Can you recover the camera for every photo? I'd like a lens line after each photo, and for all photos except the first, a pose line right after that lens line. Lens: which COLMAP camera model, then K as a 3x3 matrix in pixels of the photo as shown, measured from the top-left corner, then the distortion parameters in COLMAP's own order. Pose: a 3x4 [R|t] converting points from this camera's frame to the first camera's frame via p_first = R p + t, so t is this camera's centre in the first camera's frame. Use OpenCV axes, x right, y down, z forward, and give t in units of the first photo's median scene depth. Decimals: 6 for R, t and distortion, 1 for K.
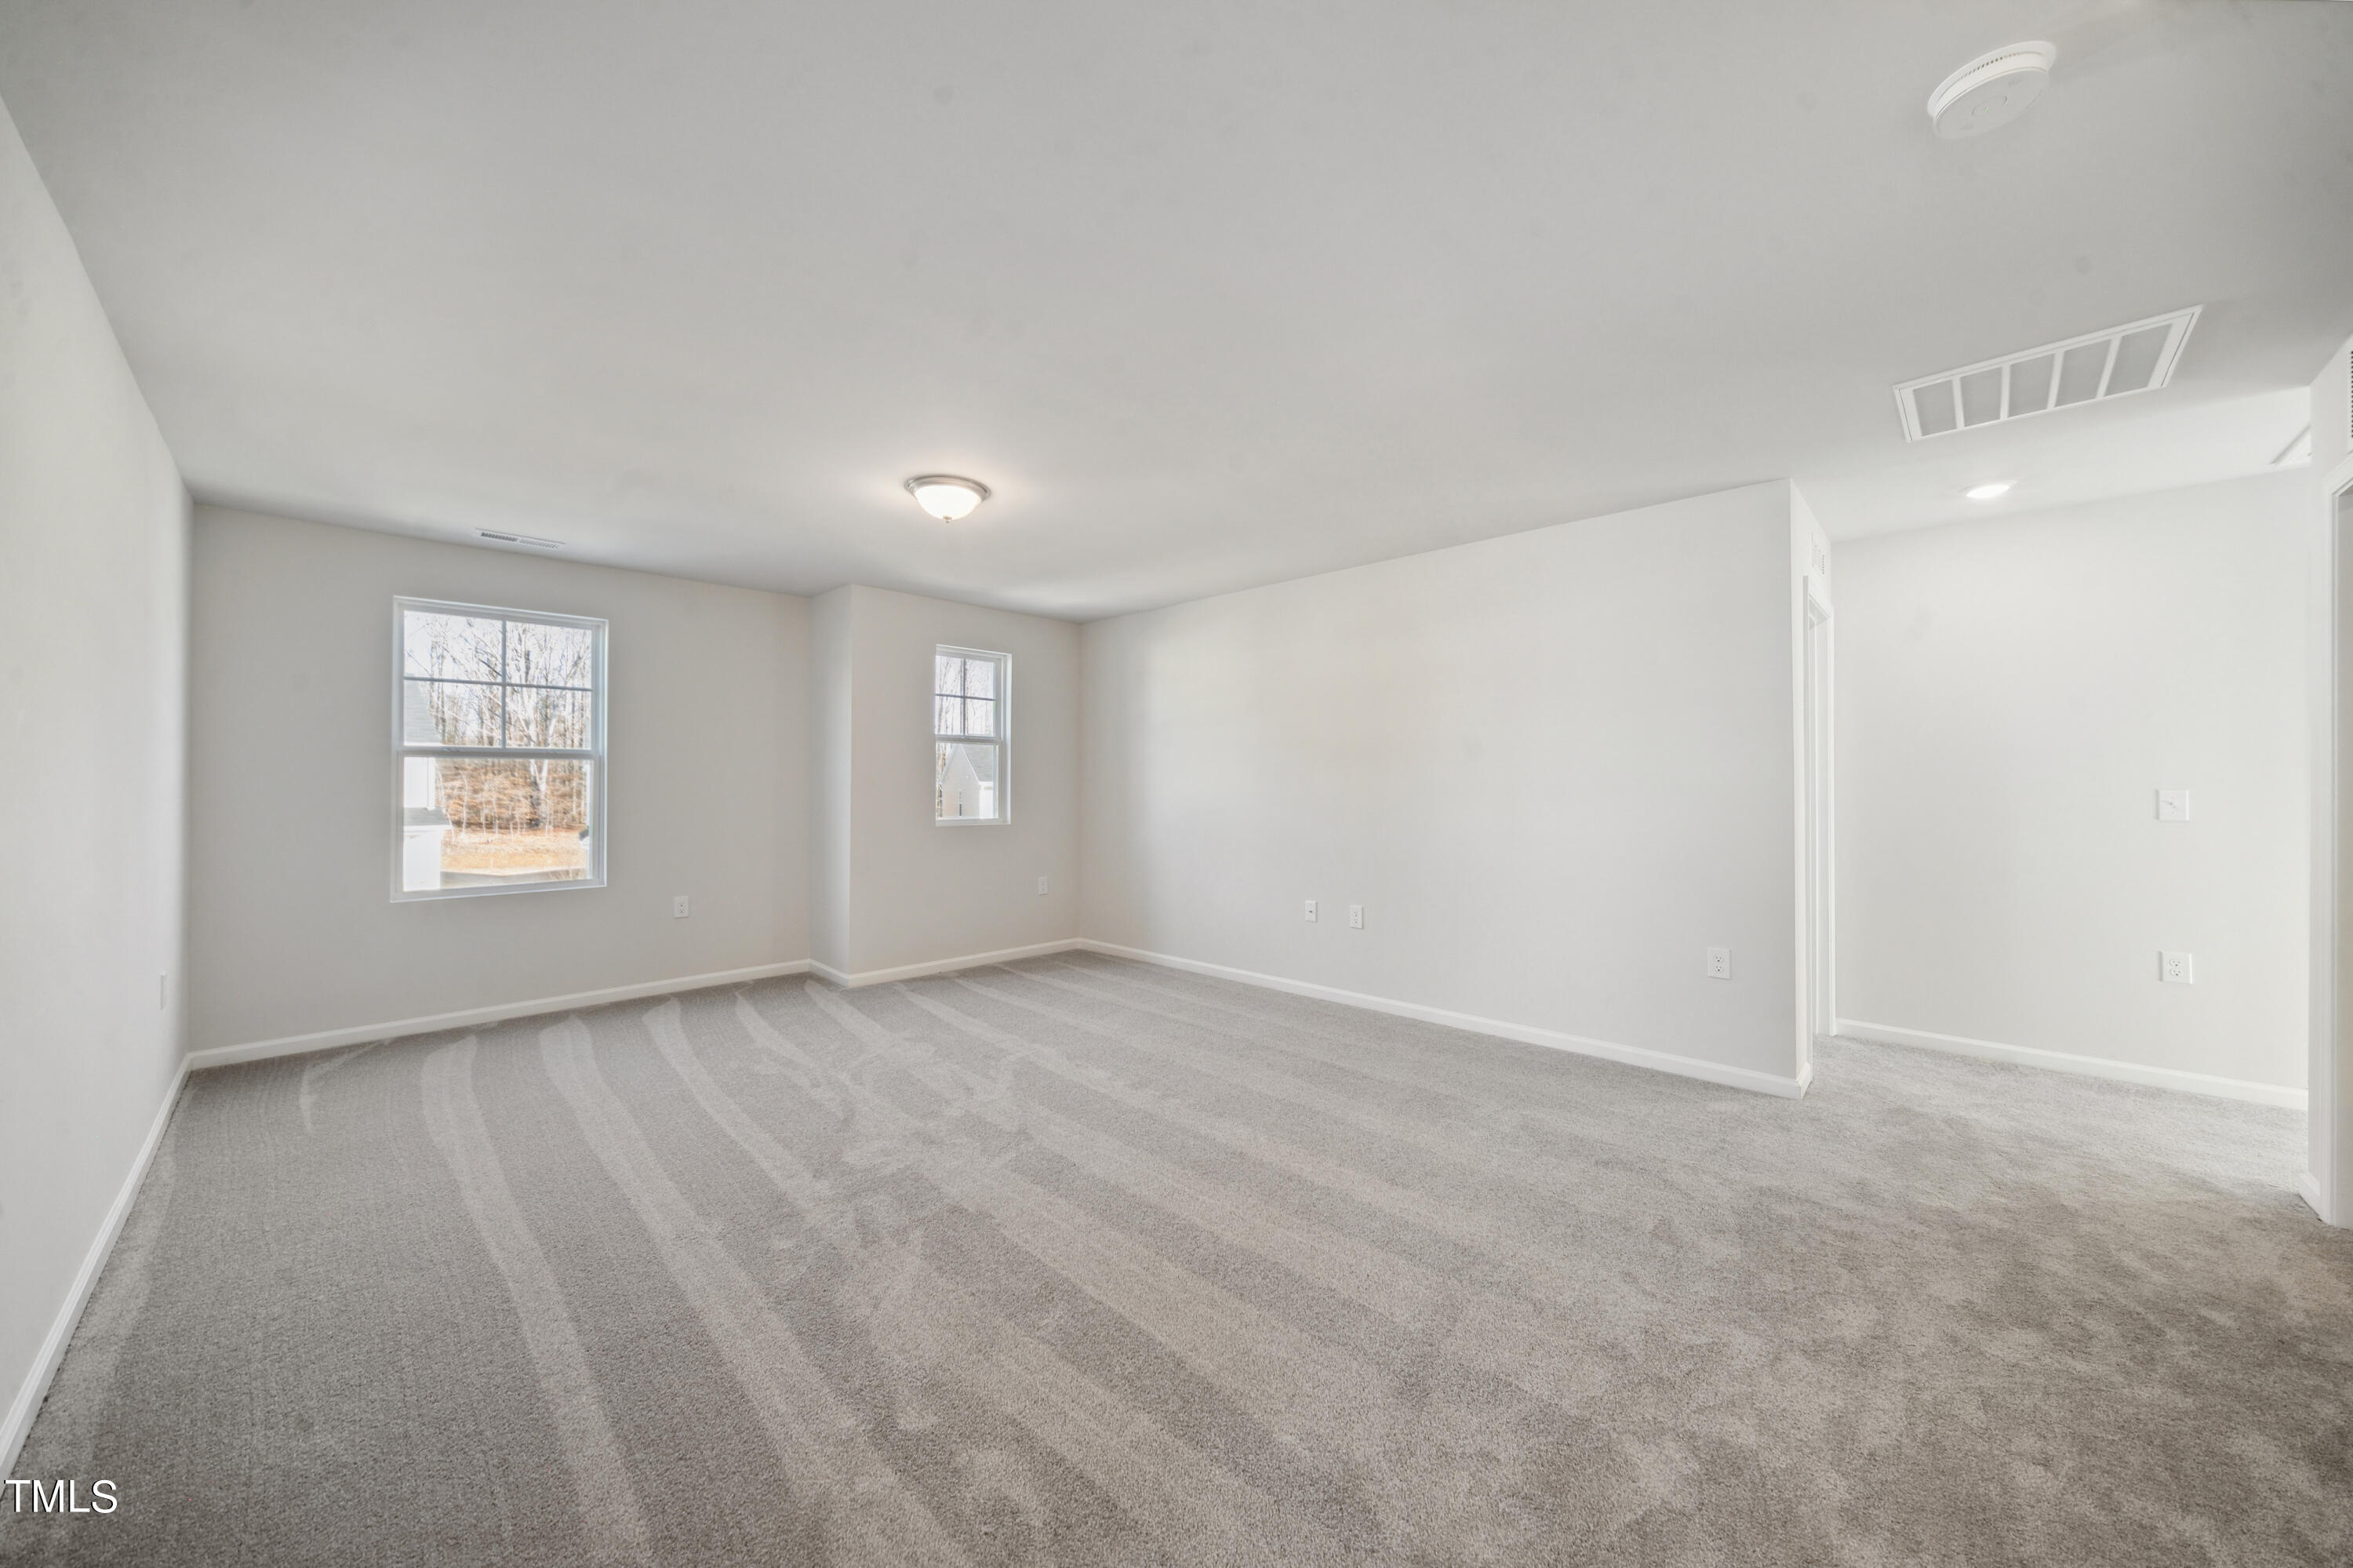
lens RADIAL K [[829.4, 0, 1176.5], [0, 829.4, 784.0], [0, 0, 1]] dist [-0.000916, -0.000020]
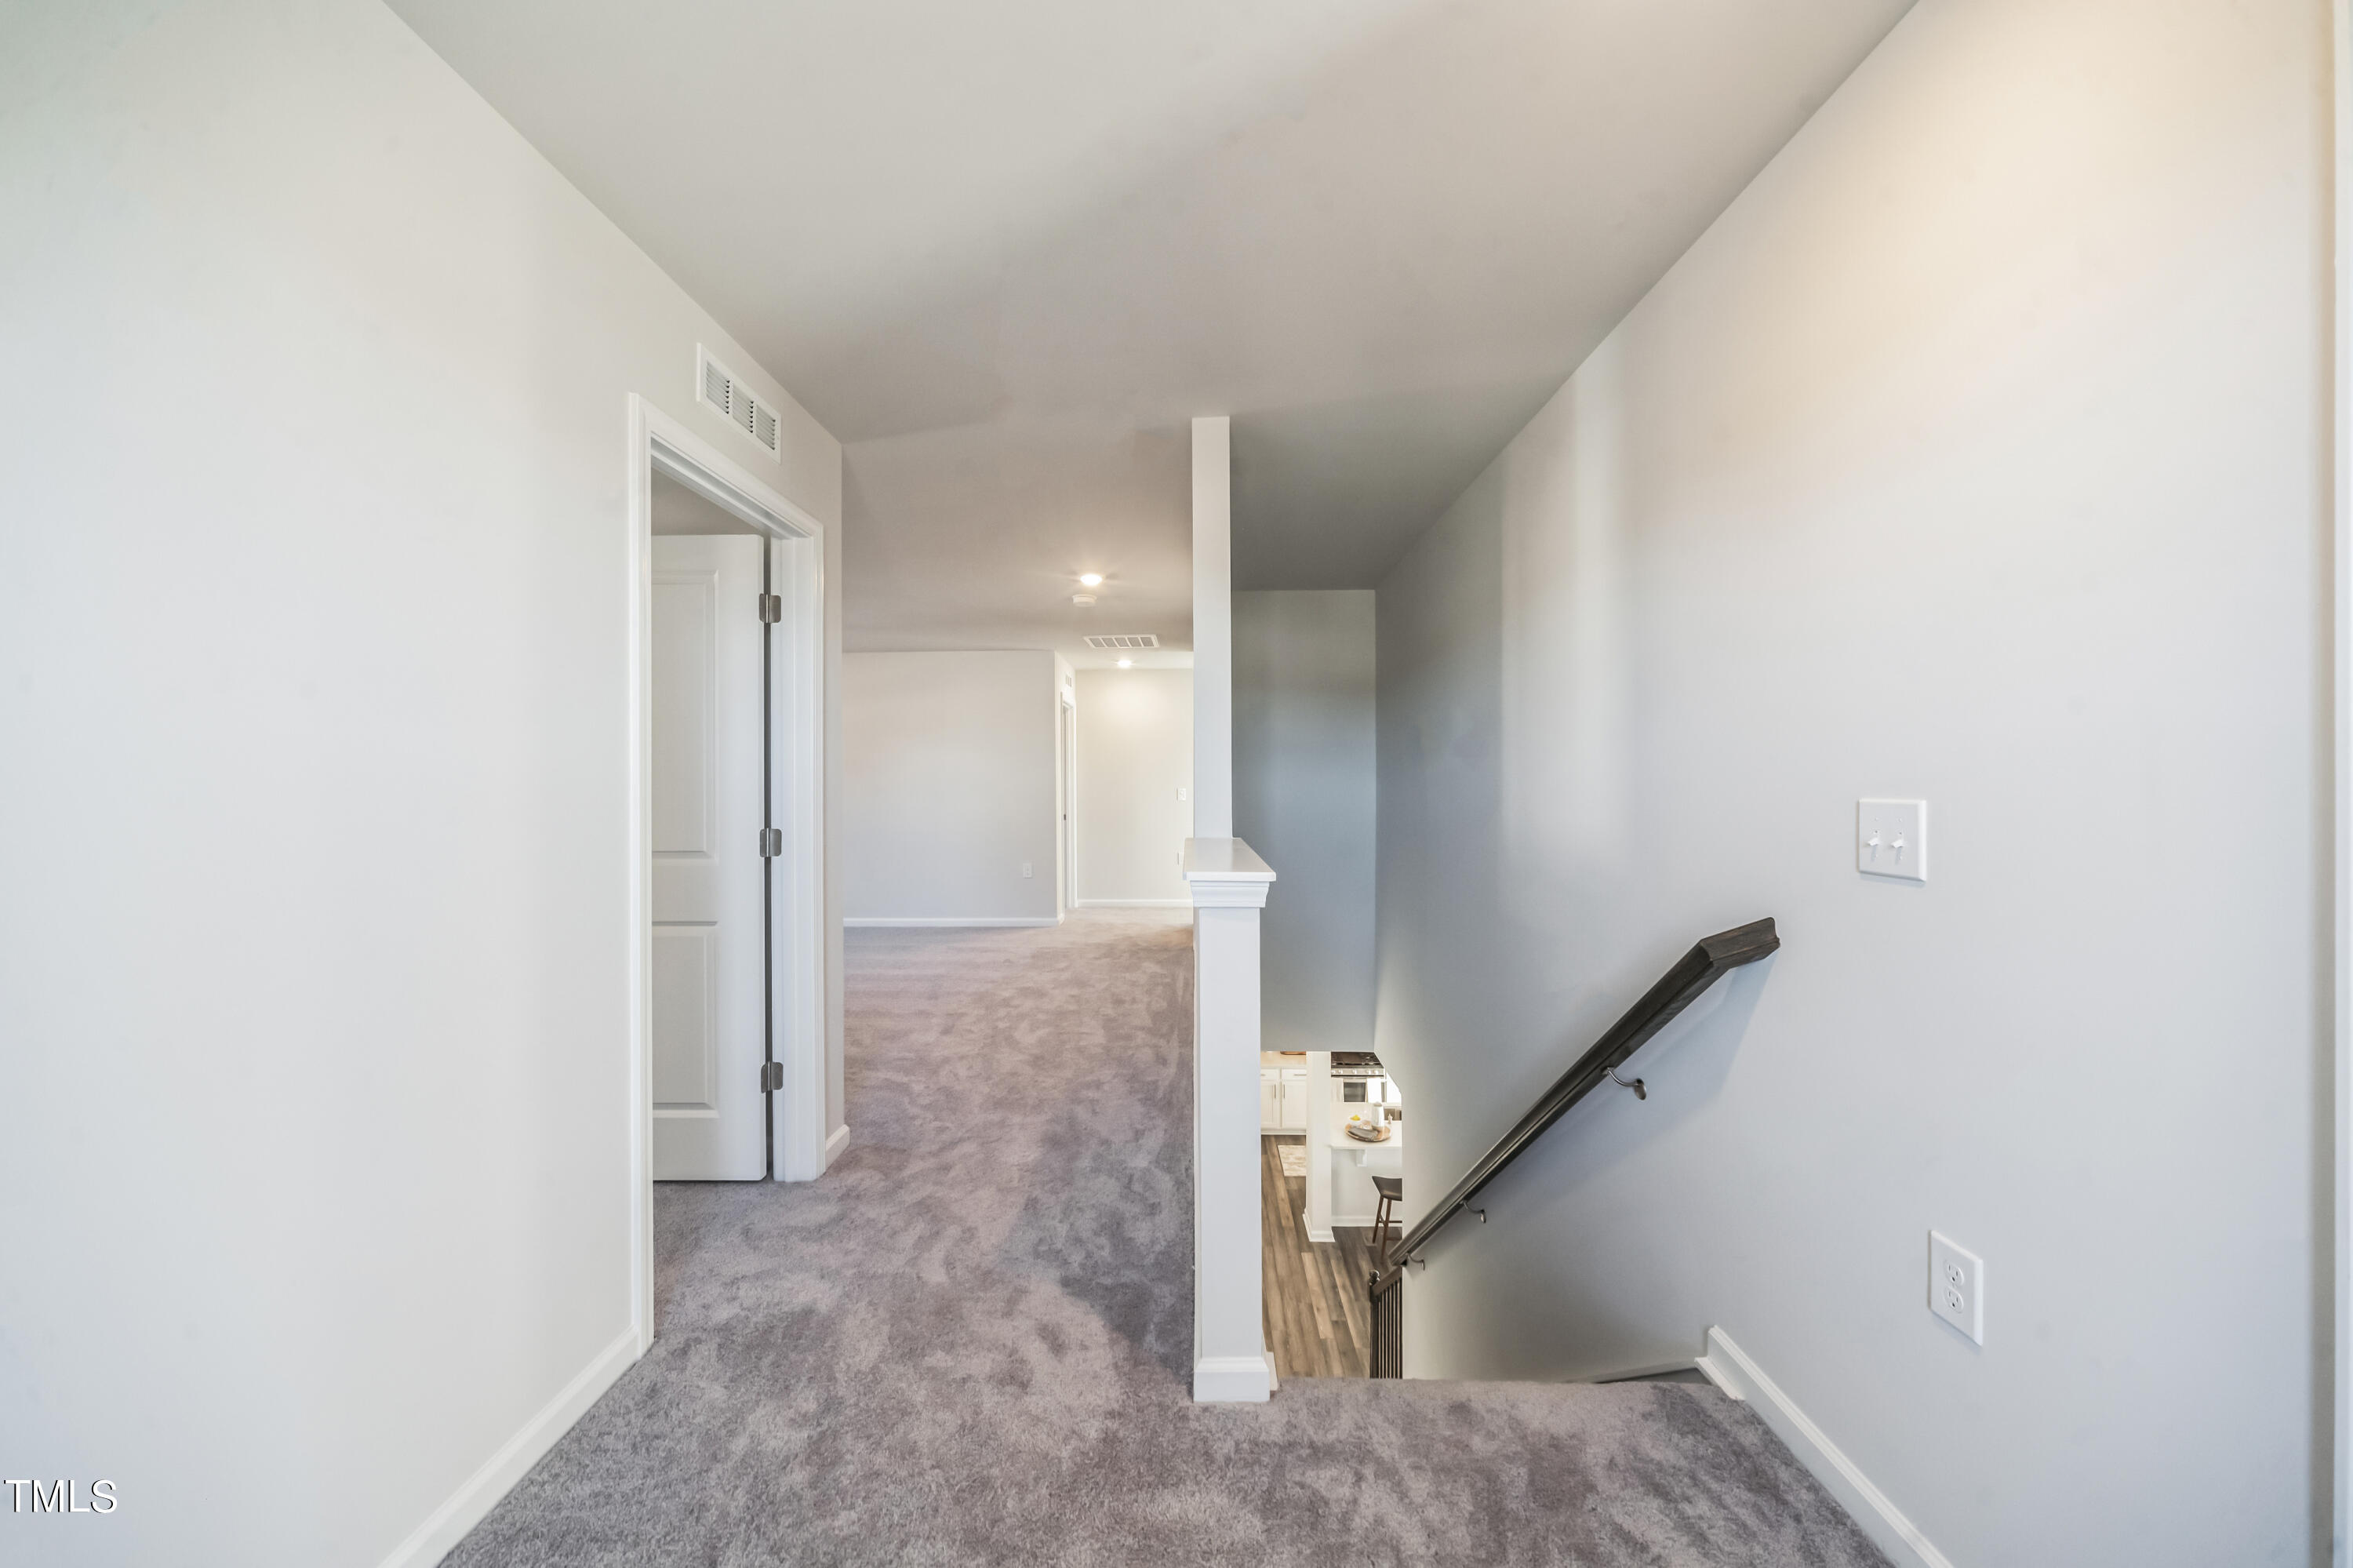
lens RADIAL K [[829.4, 0, 1176.5], [0, 829.4, 784.0], [0, 0, 1]] dist [-0.000916, -0.000020]
pose [[0.742358, 0.003344, 0.669995, -0.495757], [-0.000610, 0.999991, -0.004315, 0.003220], [-0.670003, 0.002794, 0.742353, -0.843871]]
